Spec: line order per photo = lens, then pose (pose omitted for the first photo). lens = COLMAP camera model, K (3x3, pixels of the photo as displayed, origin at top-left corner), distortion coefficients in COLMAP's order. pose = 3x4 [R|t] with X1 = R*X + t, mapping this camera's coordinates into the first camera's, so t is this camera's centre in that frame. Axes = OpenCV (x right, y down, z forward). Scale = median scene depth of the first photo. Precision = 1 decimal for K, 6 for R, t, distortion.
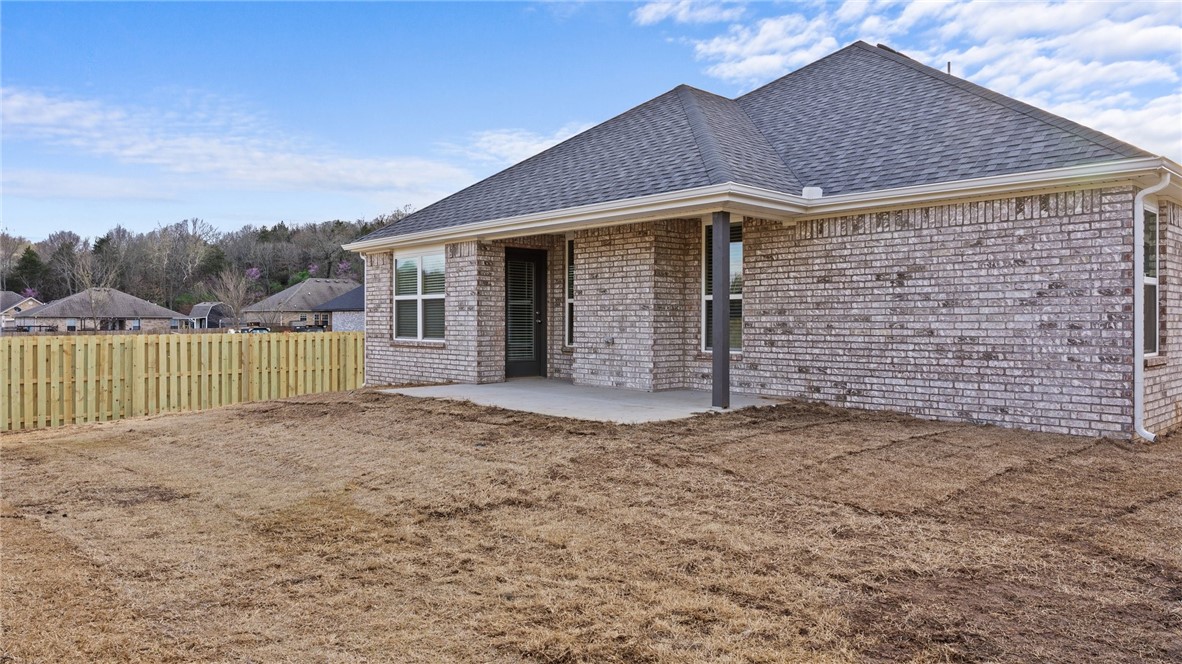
lens RADIAL K [[788.6, 0, 591.0], [0, 788.6, 332.0], [0, 0, 1]] dist [-0.002476, 0.000061]
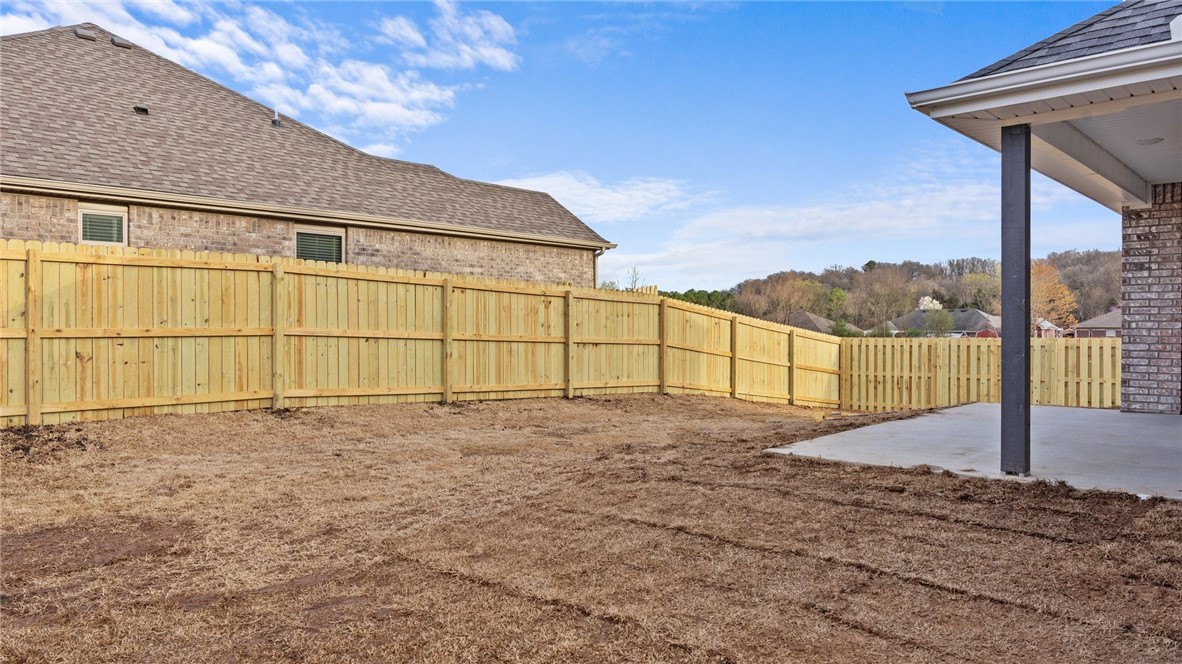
lens RADIAL K [[788.6, 0, 591.0], [0, 788.6, 332.0], [0, 0, 1]] dist [-0.002476, 0.000061]
pose [[0.066606, 0.005265, -0.997765, 0.405661], [-0.010103, 0.999938, 0.004602, -0.002455], [0.997728, 0.009774, 0.066655, 0.372983]]
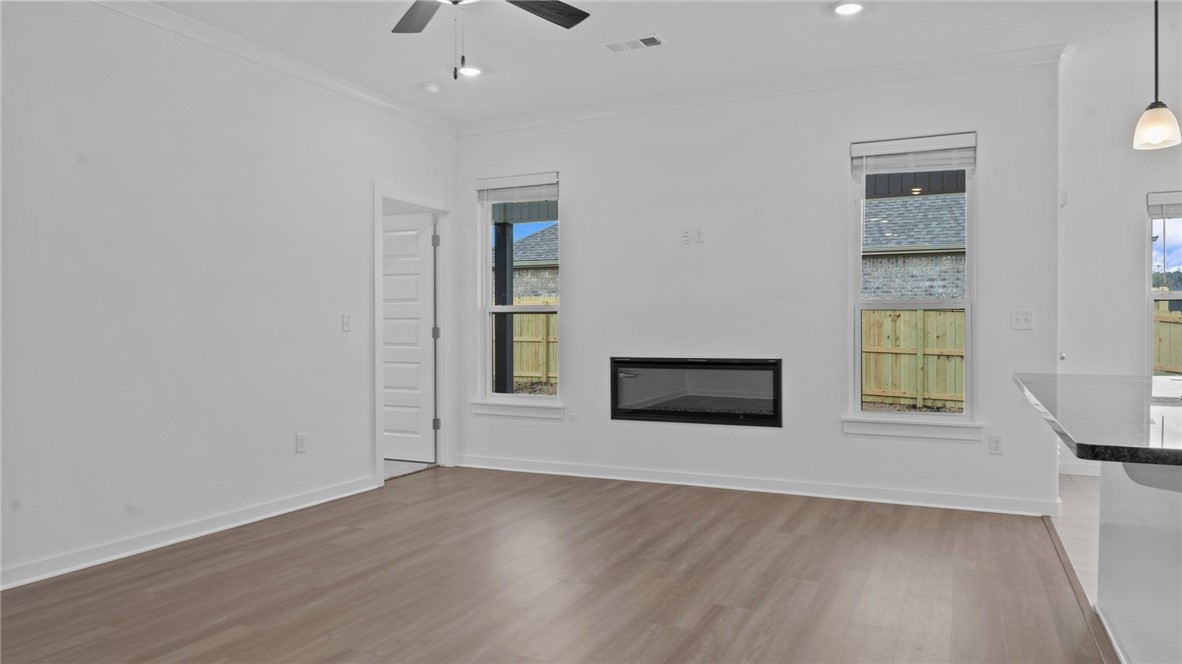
lens RADIAL K [[788.6, 0, 591.0], [0, 788.6, 332.0], [0, 0, 1]] dist [-0.002476, 0.000061]
pose [[-0.925179, 0.003937, -0.379511, 0.241373], [-0.003577, 0.999811, 0.019094, -0.026669], [0.379514, 0.019023, -0.924990, 1.061145]]
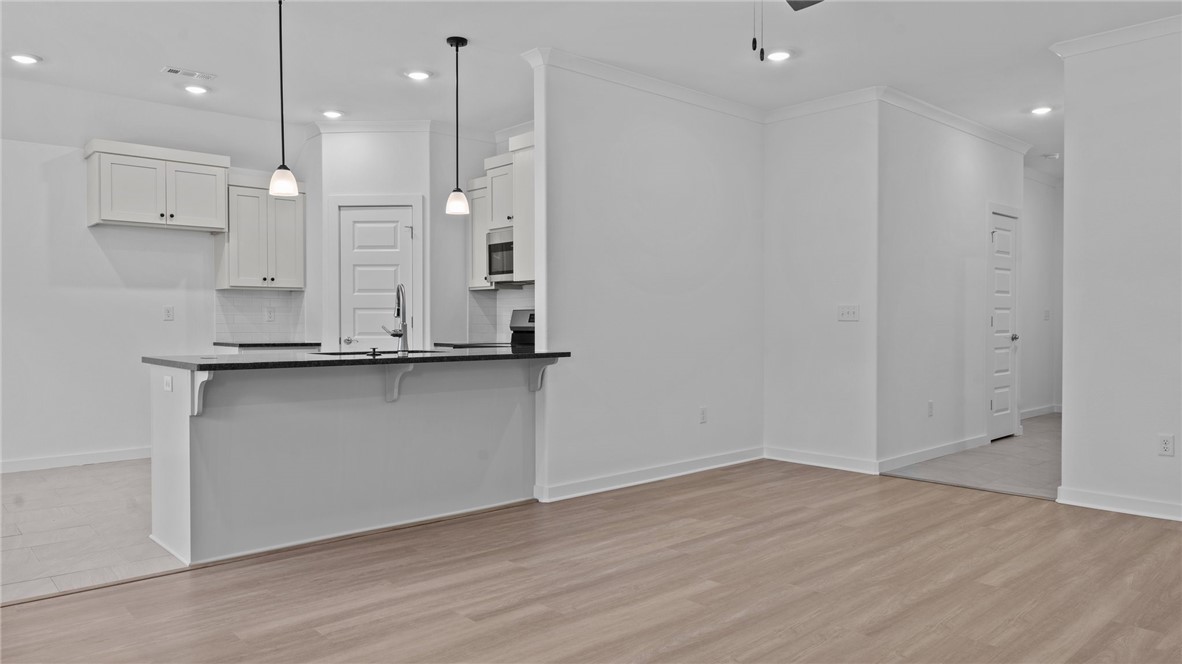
lens RADIAL K [[788.6, 0, 591.0], [0, 788.6, 332.0], [0, 0, 1]] dist [-0.002476, 0.000061]
pose [[0.999998, -0.001381, -0.001509, 0.165451], [0.001386, 0.999994, 0.003208, -0.021482], [0.001505, -0.003210, 0.999994, 0.715341]]
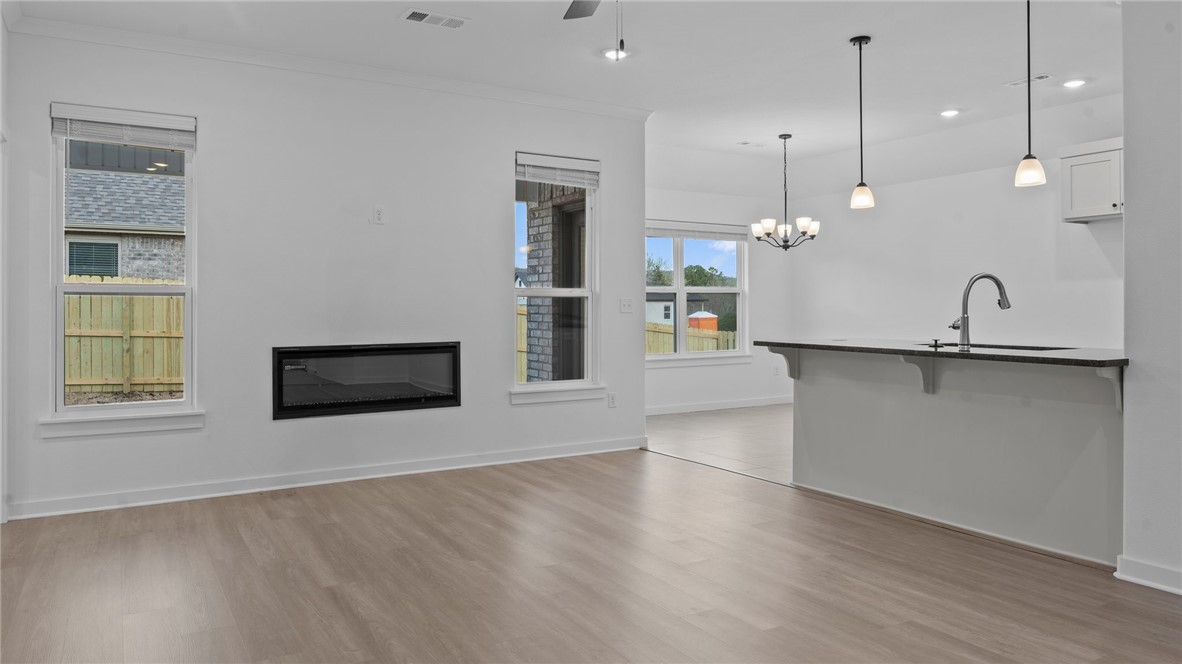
lens RADIAL K [[789.5, 0, 589.9], [0, 789.5, 303.7], [0, 0, 1]] dist [-0.004173, -0.000747]
pose [[-0.205046, -0.006403, -0.978731, 0.373211], [-0.009084, 0.999948, -0.004638, -0.025116], [0.978710, 0.007940, -0.205094, 0.916218]]
